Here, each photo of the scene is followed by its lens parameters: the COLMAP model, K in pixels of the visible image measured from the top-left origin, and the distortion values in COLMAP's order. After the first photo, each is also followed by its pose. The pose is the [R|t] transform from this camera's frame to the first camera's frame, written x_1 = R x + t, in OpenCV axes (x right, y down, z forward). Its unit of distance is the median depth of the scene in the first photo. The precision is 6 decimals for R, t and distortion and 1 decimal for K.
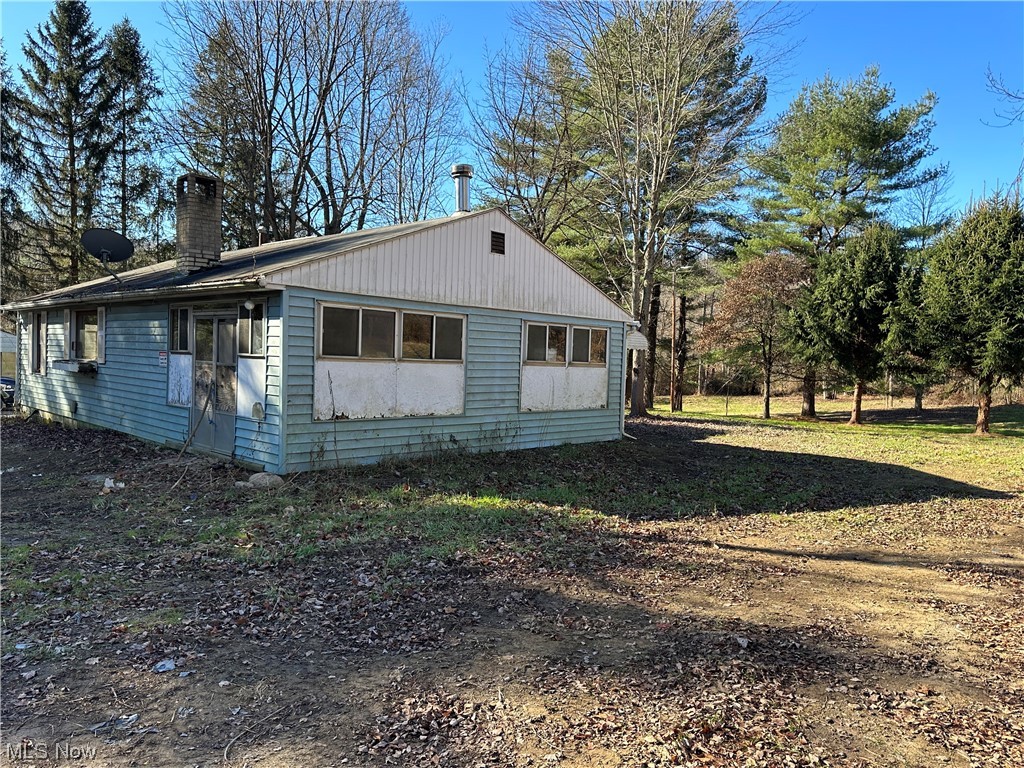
lens RADIAL K [[721.4, 0, 515.2], [0, 721.4, 377.5], [0, 0, 1]] dist [0.086037, -0.110702]
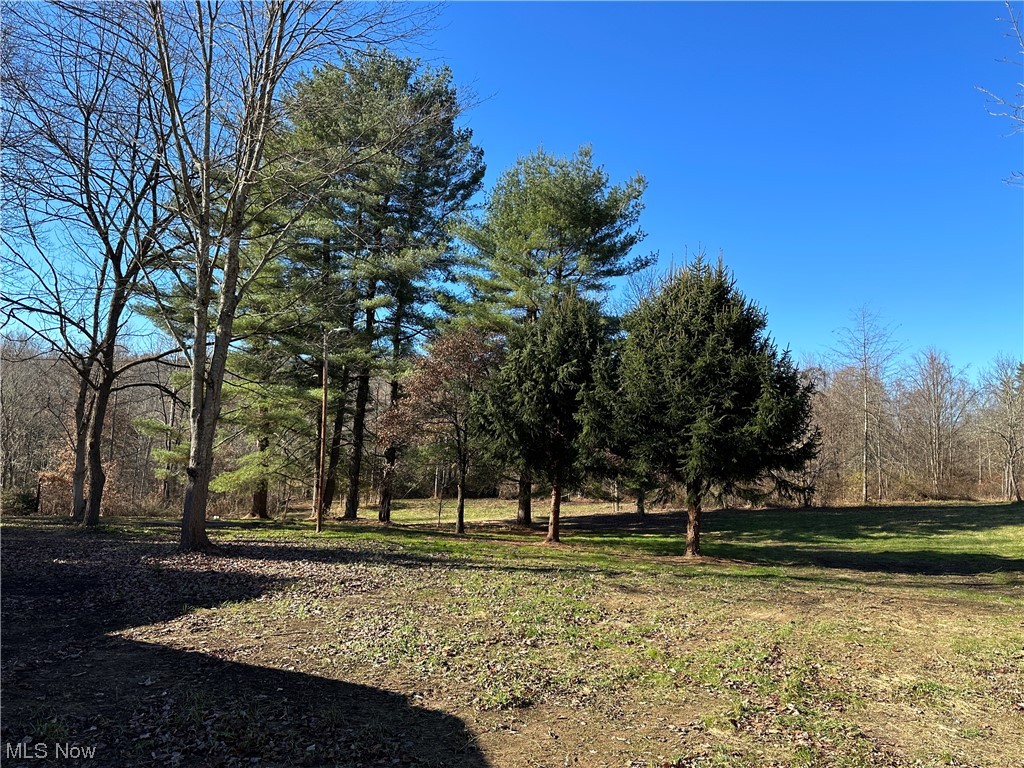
lens RADIAL K [[721.4, 0, 507.9], [0, 721.4, 376.7], [0, 0, 1]] dist [0.086037, -0.110702]
pose [[0.954592, 0.046880, 0.294204, 0.144659], [-0.005960, 0.990348, -0.138471, -0.002802], [-0.297856, 0.130430, 0.945658, 0.204400]]
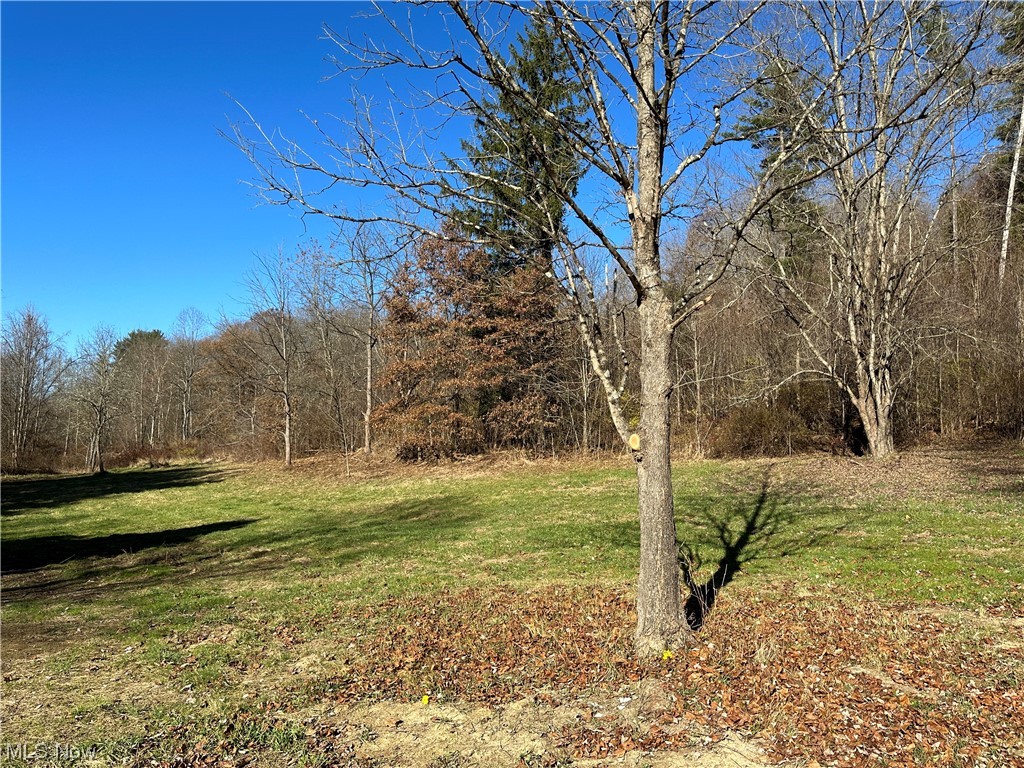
lens RADIAL K [[721.4, 0, 517.8], [0, 721.4, 372.2], [0, 0, 1]] dist [0.086037, -0.110702]
pose [[0.150537, 0.096993, 0.983835, 0.240127], [0.018699, 0.994718, -0.100927, -0.000307], [-0.988428, 0.033590, 0.147928, 0.281868]]
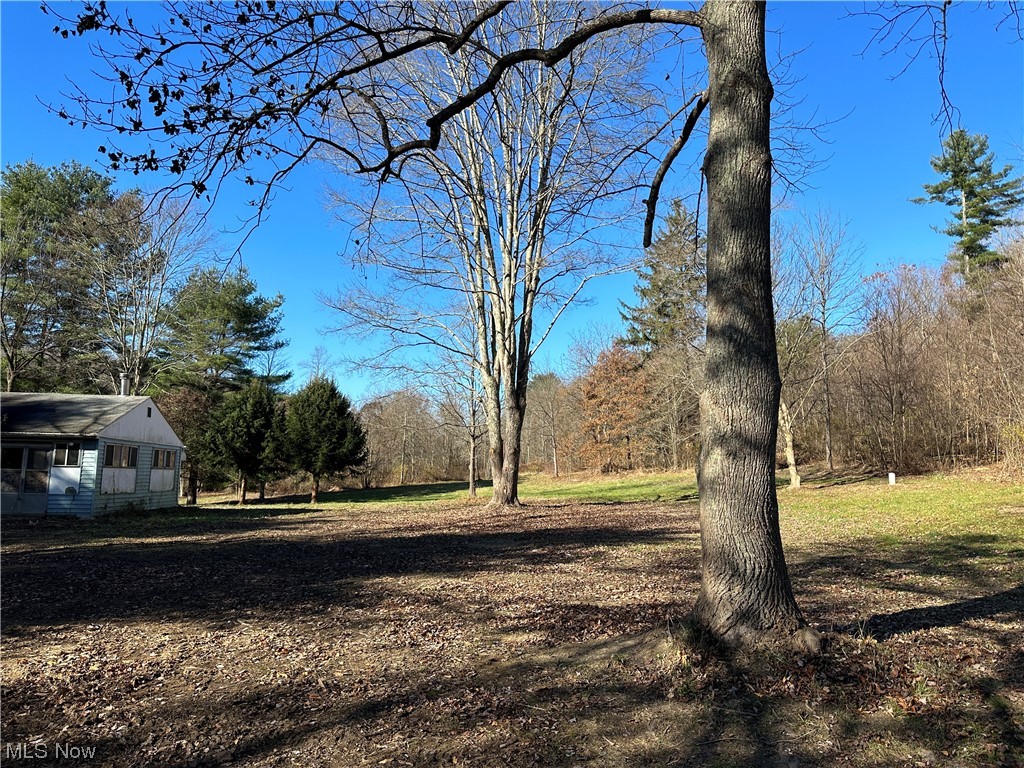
lens RADIAL K [[721.4, 0, 517.8], [0, 721.4, 377.1], [0, 0, 1]] dist [0.086037, -0.110702]
pose [[0.638419, 0.084104, 0.765081, -0.303333], [0.024068, 0.991345, -0.129060, 0.005933], [-0.769313, 0.100808, 0.630869, -0.378424]]
